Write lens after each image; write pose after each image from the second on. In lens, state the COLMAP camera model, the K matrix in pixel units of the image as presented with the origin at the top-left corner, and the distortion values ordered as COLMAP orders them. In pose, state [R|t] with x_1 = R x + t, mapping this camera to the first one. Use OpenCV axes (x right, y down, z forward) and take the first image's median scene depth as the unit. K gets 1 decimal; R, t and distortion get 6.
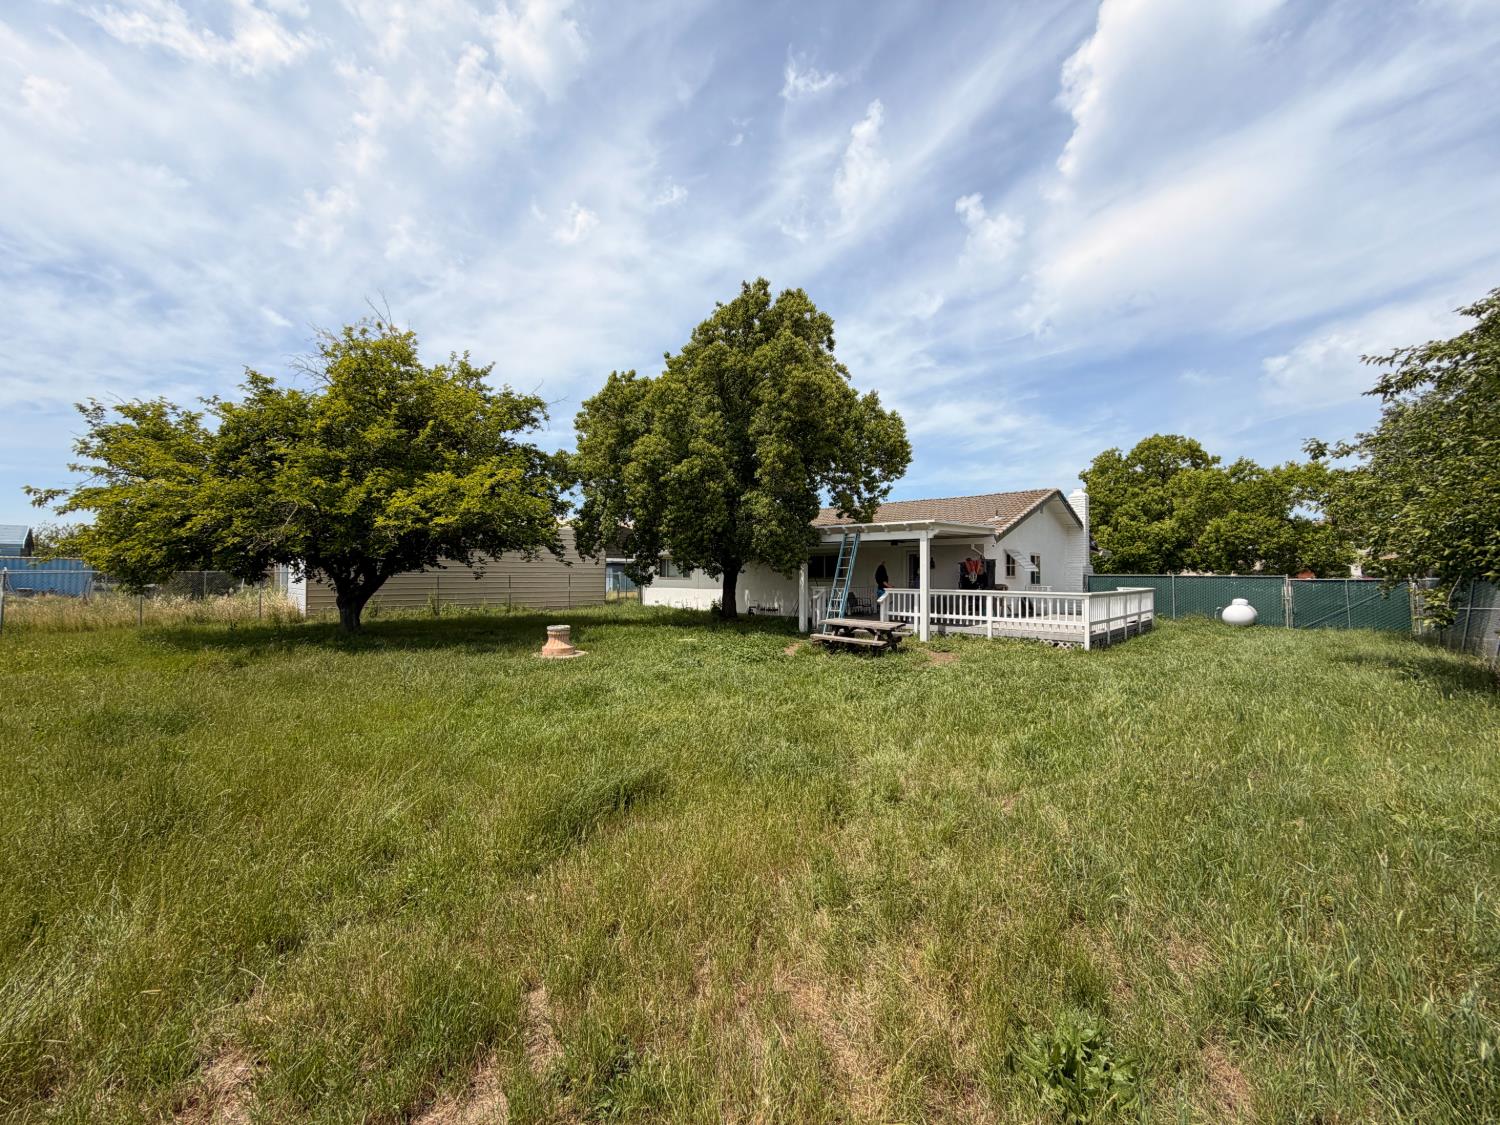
lens RADIAL K [[598.0, 0, 745.5], [0, 598.0, 561.1], [0, 0, 1]] dist [0.000739, -0.000288]
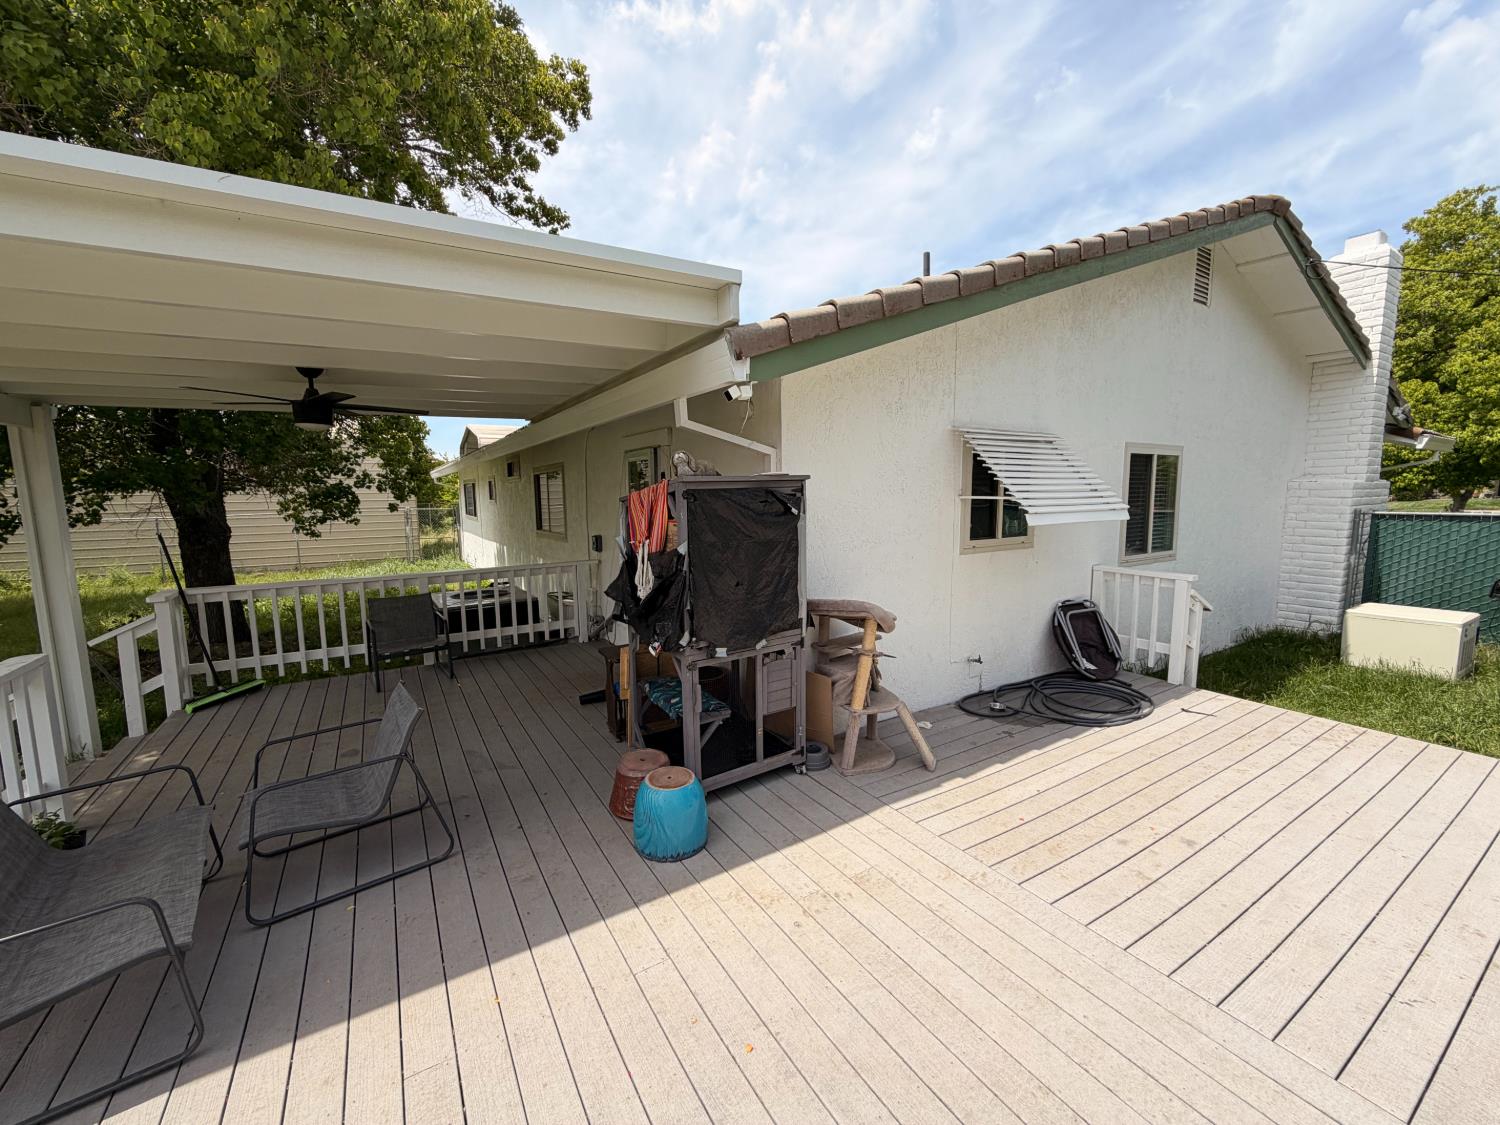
lens RADIAL K [[598.0, 0, 745.5], [0, 598.0, 561.1], [0, 0, 1]] dist [0.000739, -0.000288]
pose [[0.962295, 0.013768, -0.271659, 0.325187], [0.024775, 0.990130, 0.137942, -0.000658], [0.270877, -0.139471, 0.952457, 0.578403]]
